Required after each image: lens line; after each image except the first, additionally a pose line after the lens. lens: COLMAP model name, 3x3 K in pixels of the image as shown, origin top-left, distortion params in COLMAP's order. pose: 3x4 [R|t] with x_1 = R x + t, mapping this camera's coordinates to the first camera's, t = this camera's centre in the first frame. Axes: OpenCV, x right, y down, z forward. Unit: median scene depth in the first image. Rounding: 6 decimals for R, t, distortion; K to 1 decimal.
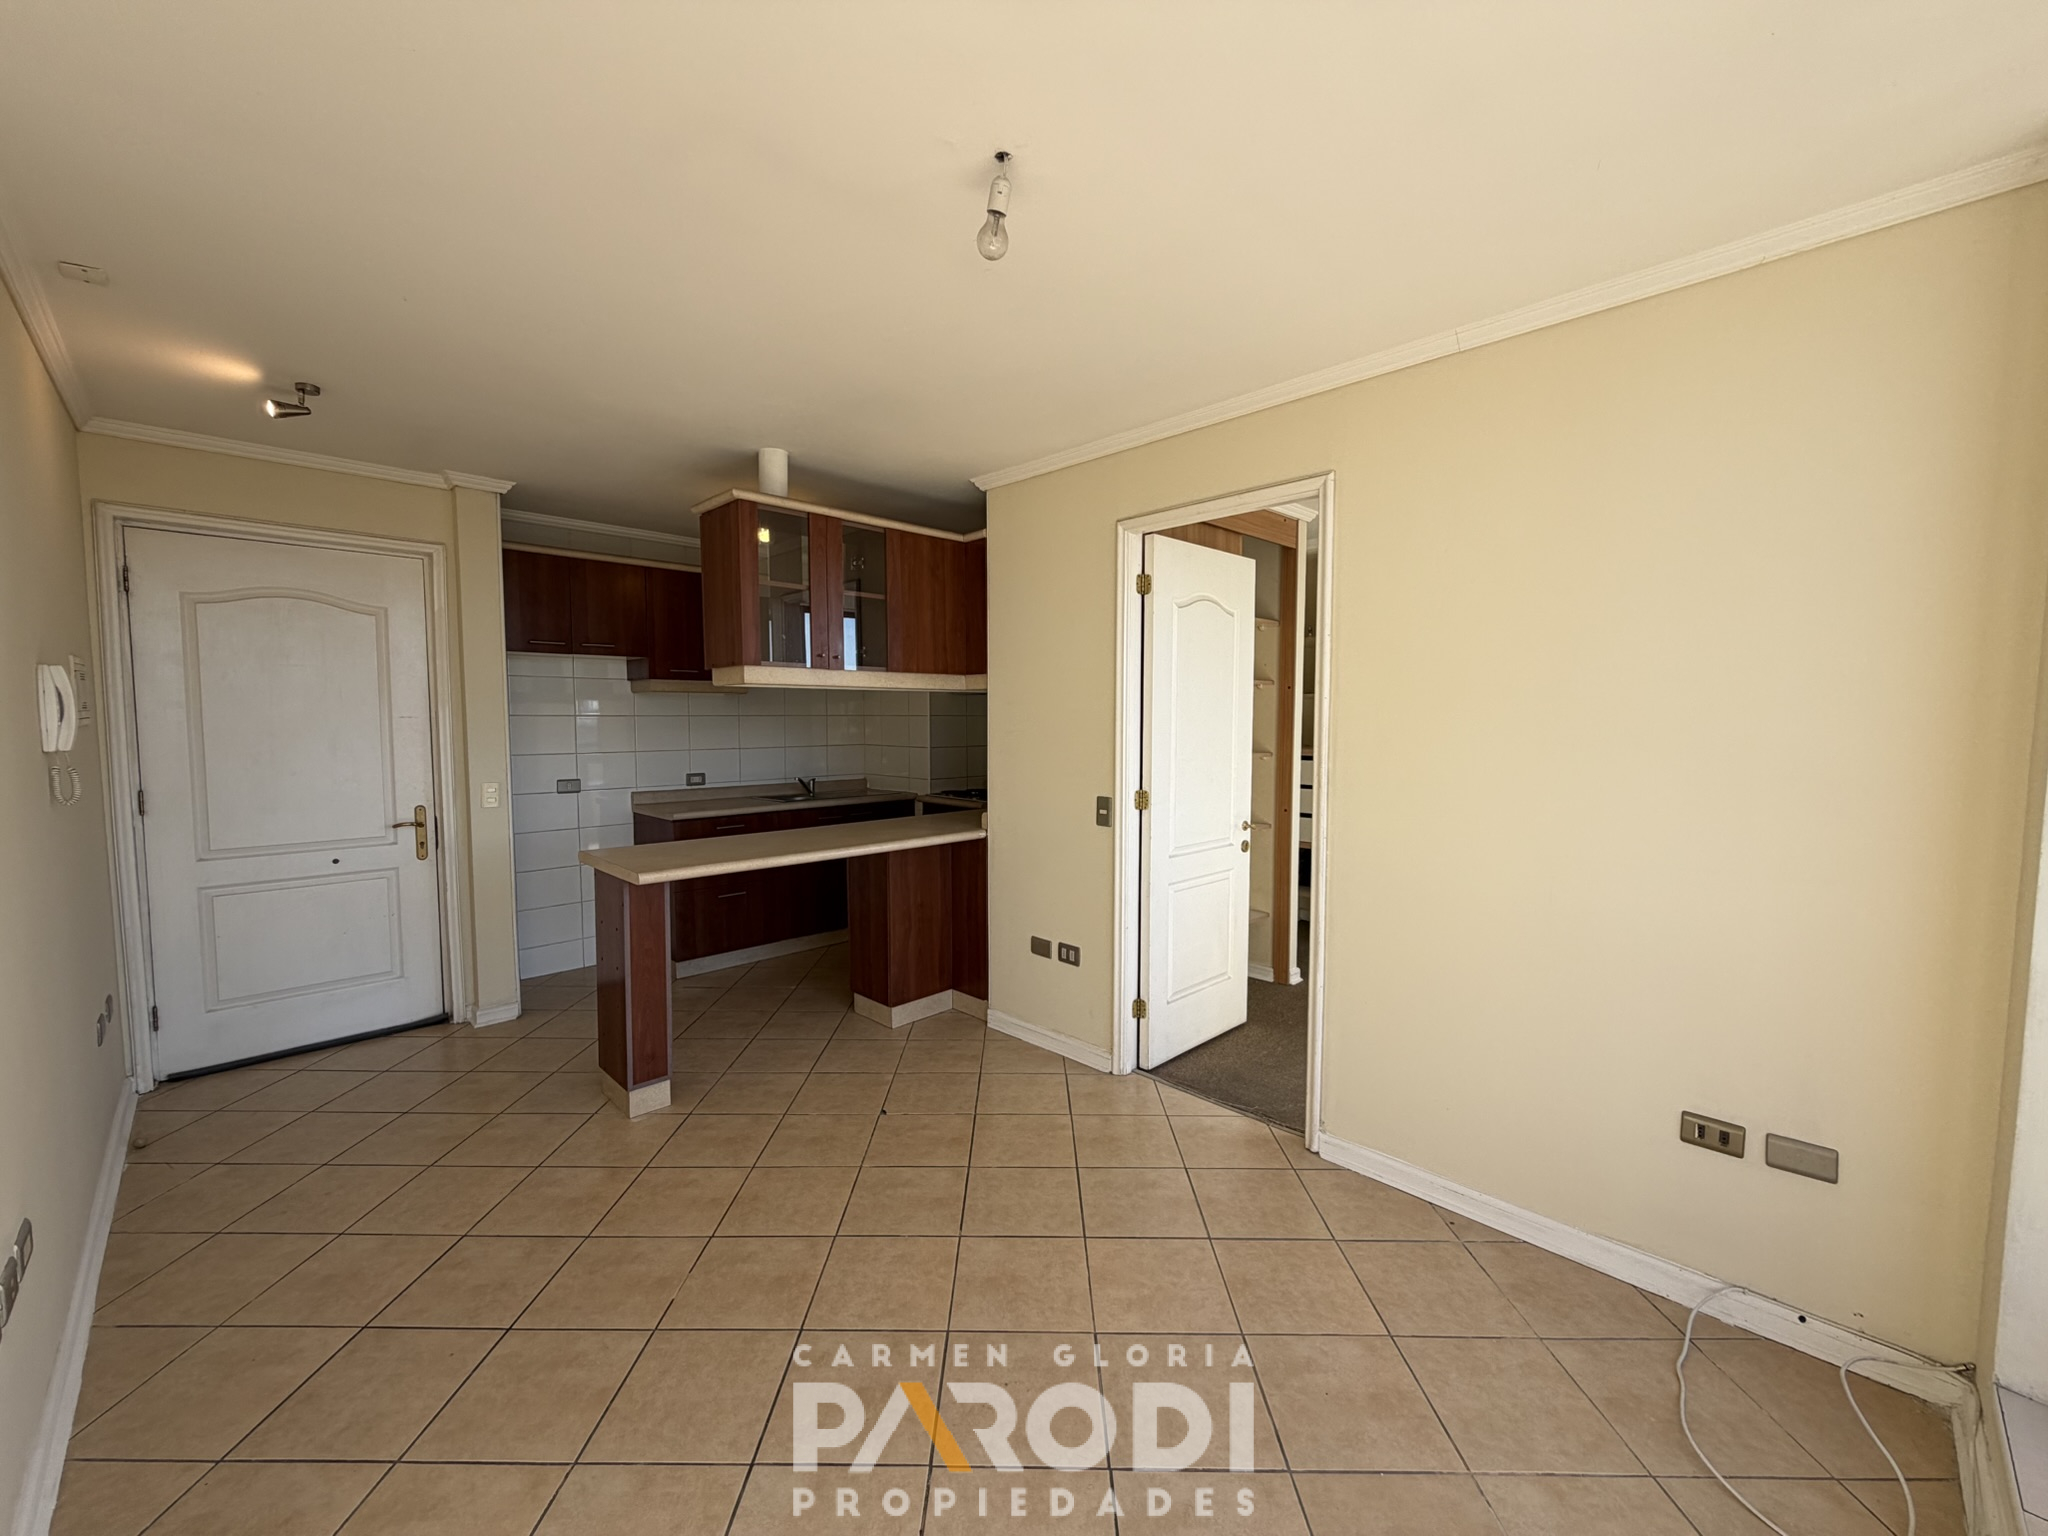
lens RADIAL K [[814.7, 0, 1019.8], [0, 814.7, 767.2], [0, 0, 1]] dist [-0.001171, 0.000500]
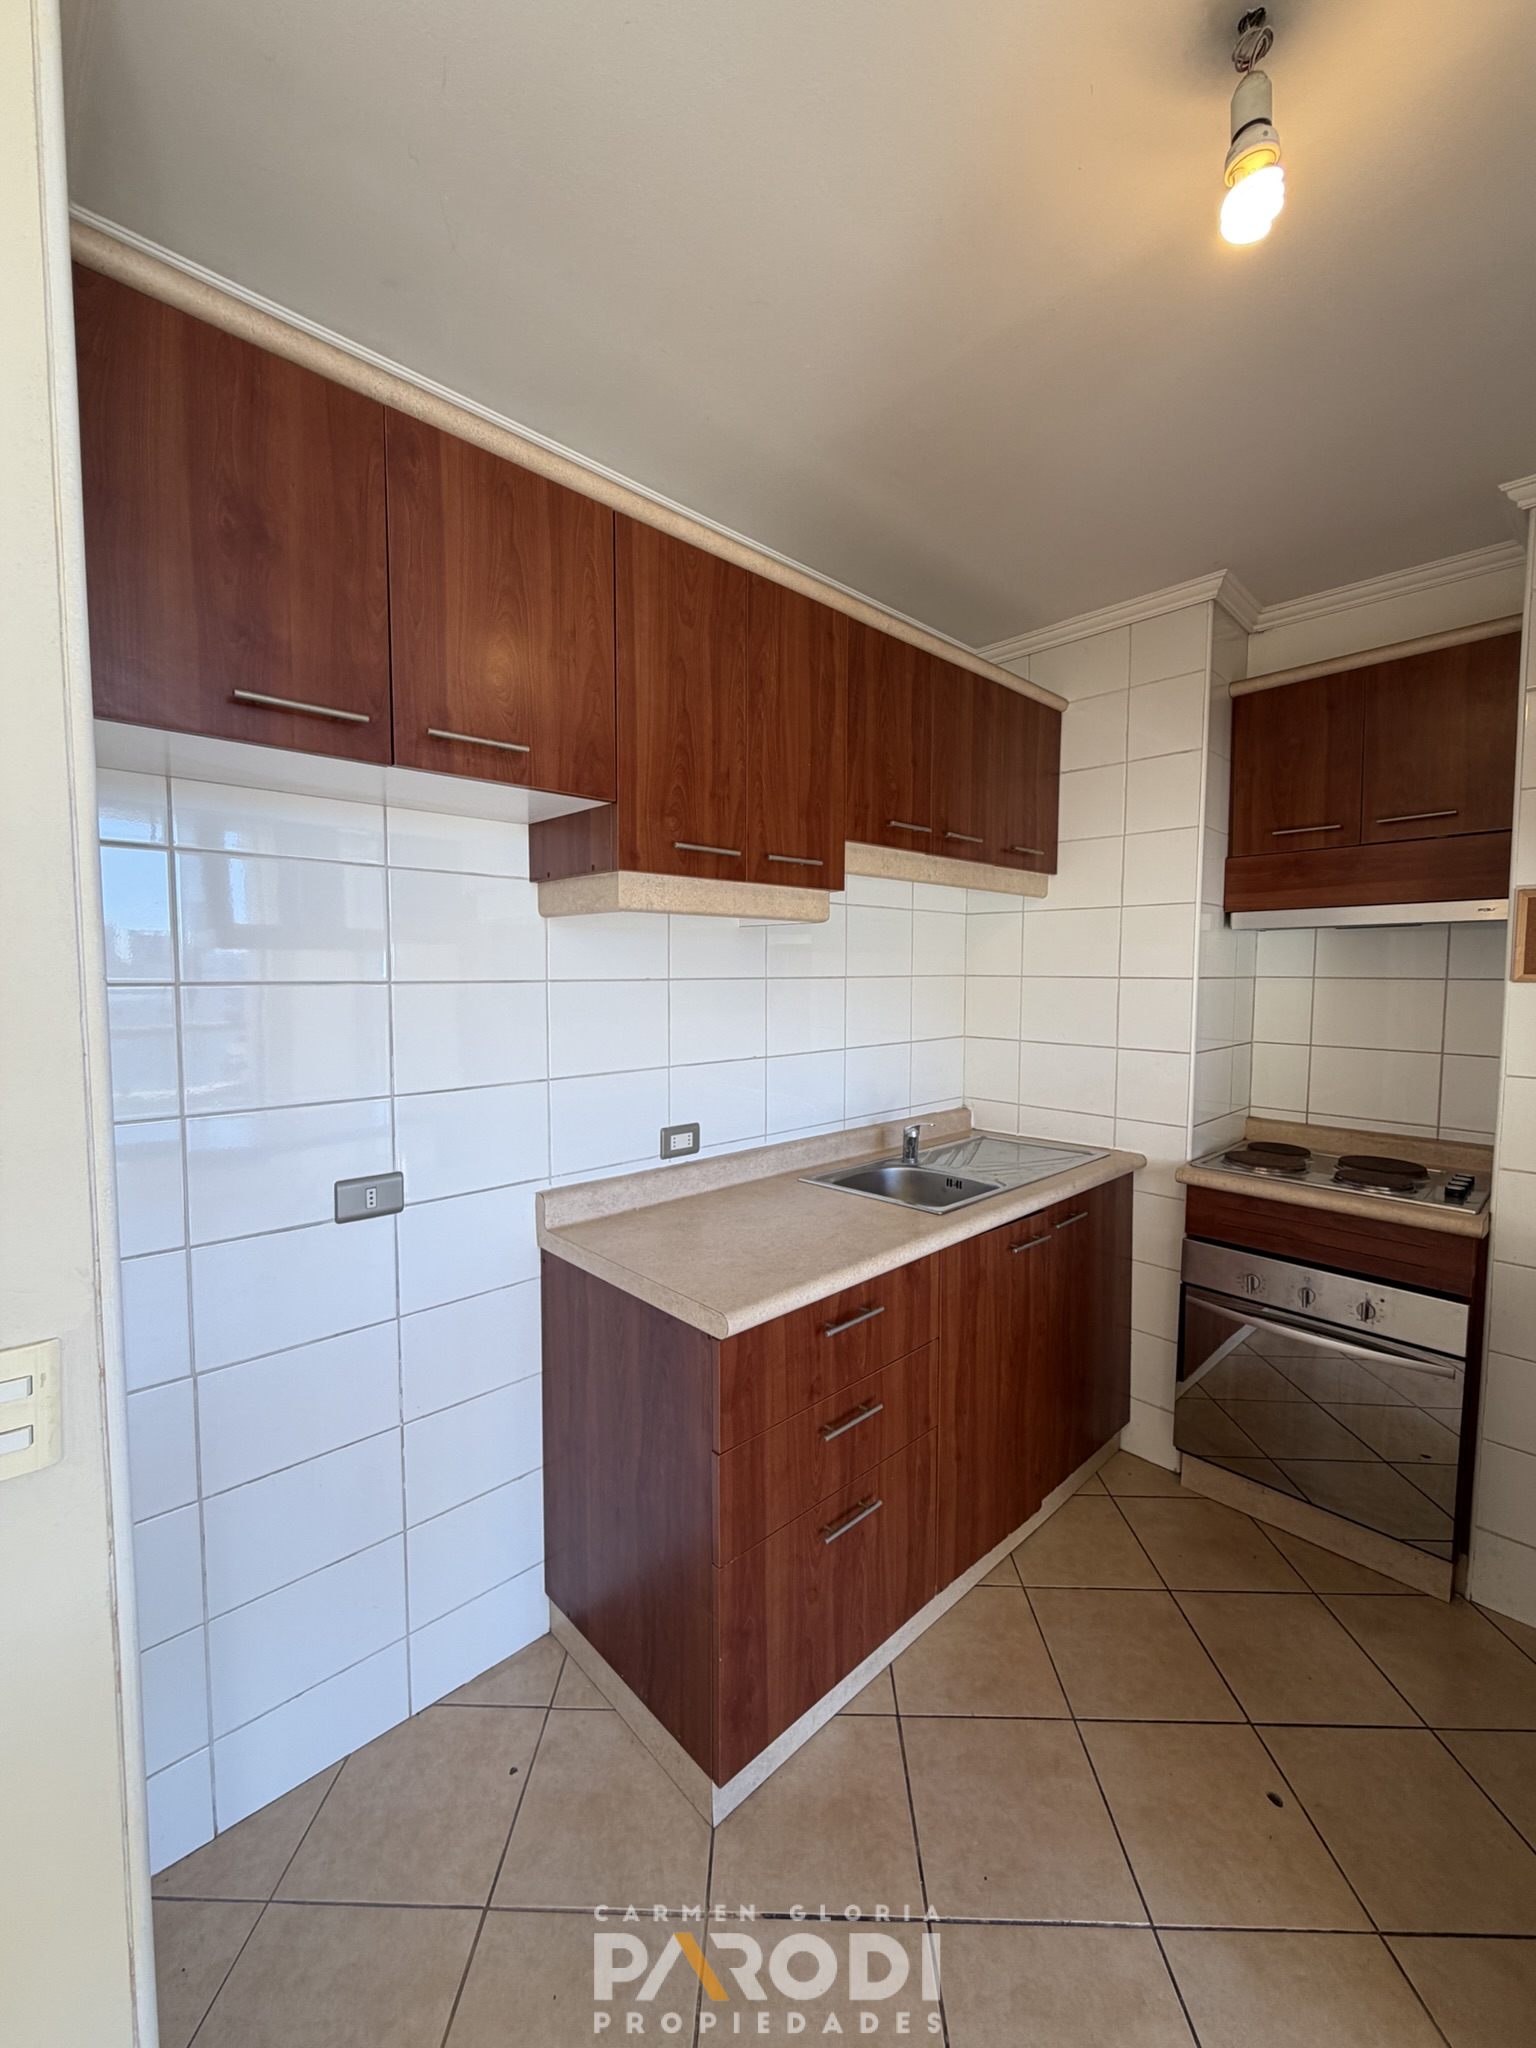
lens RADIAL K [[816.5, 0, 768.5], [0, 816.5, 1020.1], [0, 0, 1]] dist [0.000026, 0.000042]
pose [[0.999887, 0.002530, -0.014844, -0.485713], [-0.002507, 0.999996, 0.001532, -0.061386], [0.014848, -0.001494, 0.999889, 0.842573]]
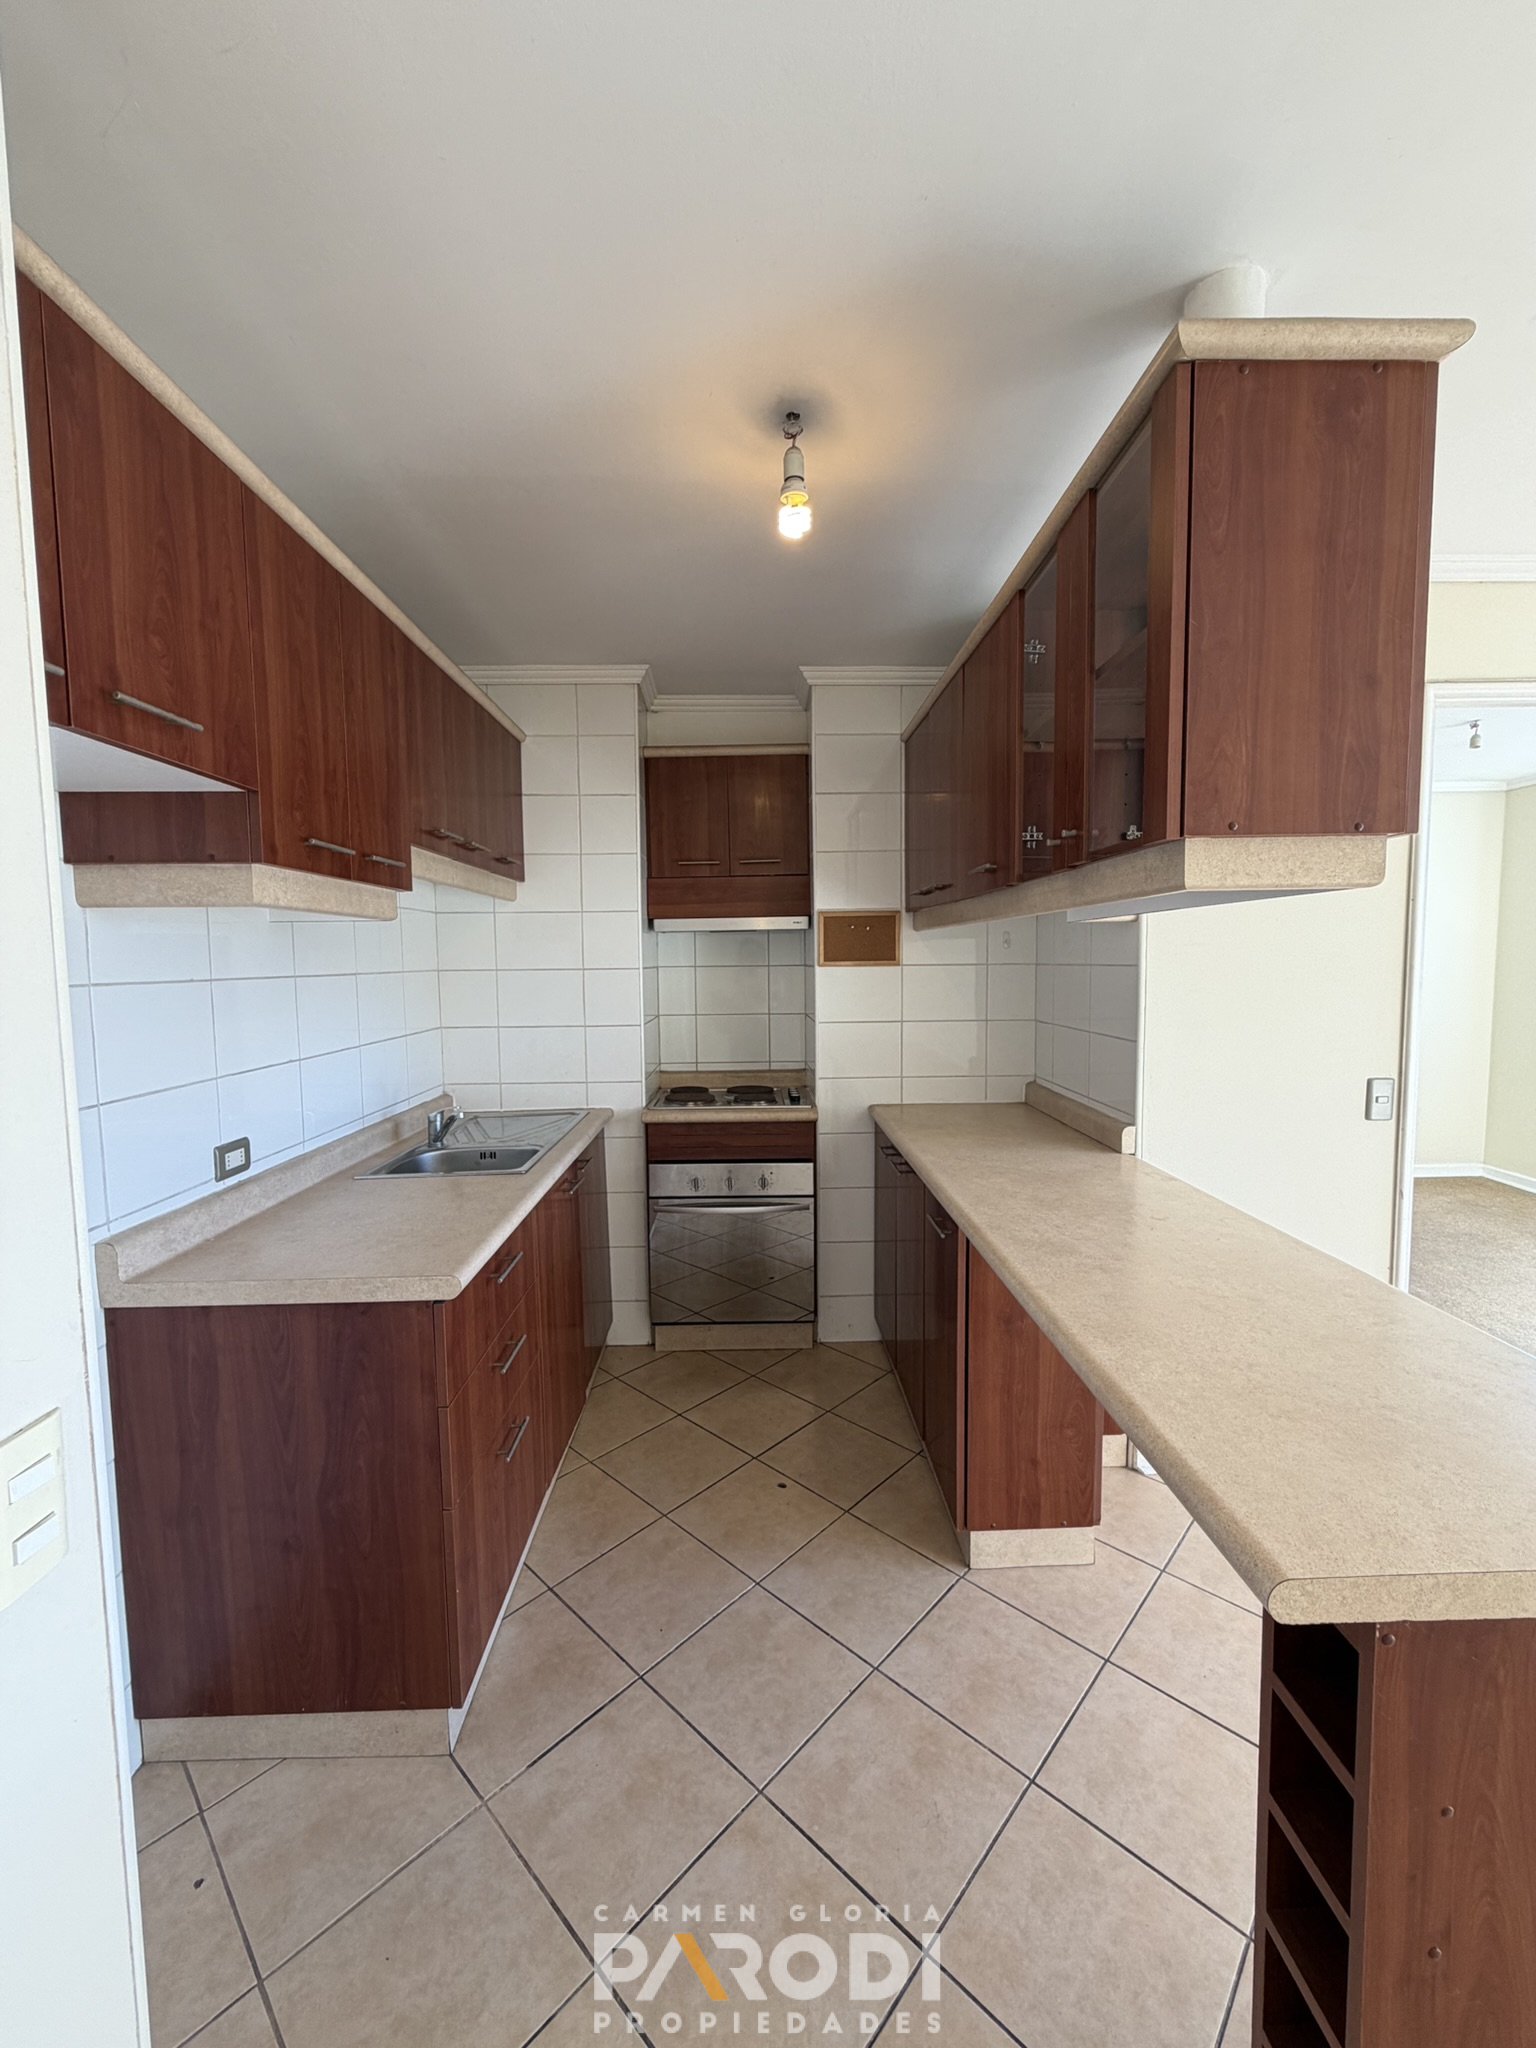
lens RADIAL K [[816.5, 0, 768.5], [0, 816.5, 1020.1], [0, 0, 1]] dist [0.000026, 0.000042]
pose [[0.683609, -0.063751, 0.727059, -0.685653], [0.058632, 0.997755, 0.032358, -0.060080], [-0.727490, 0.020509, 0.685812, 0.812502]]
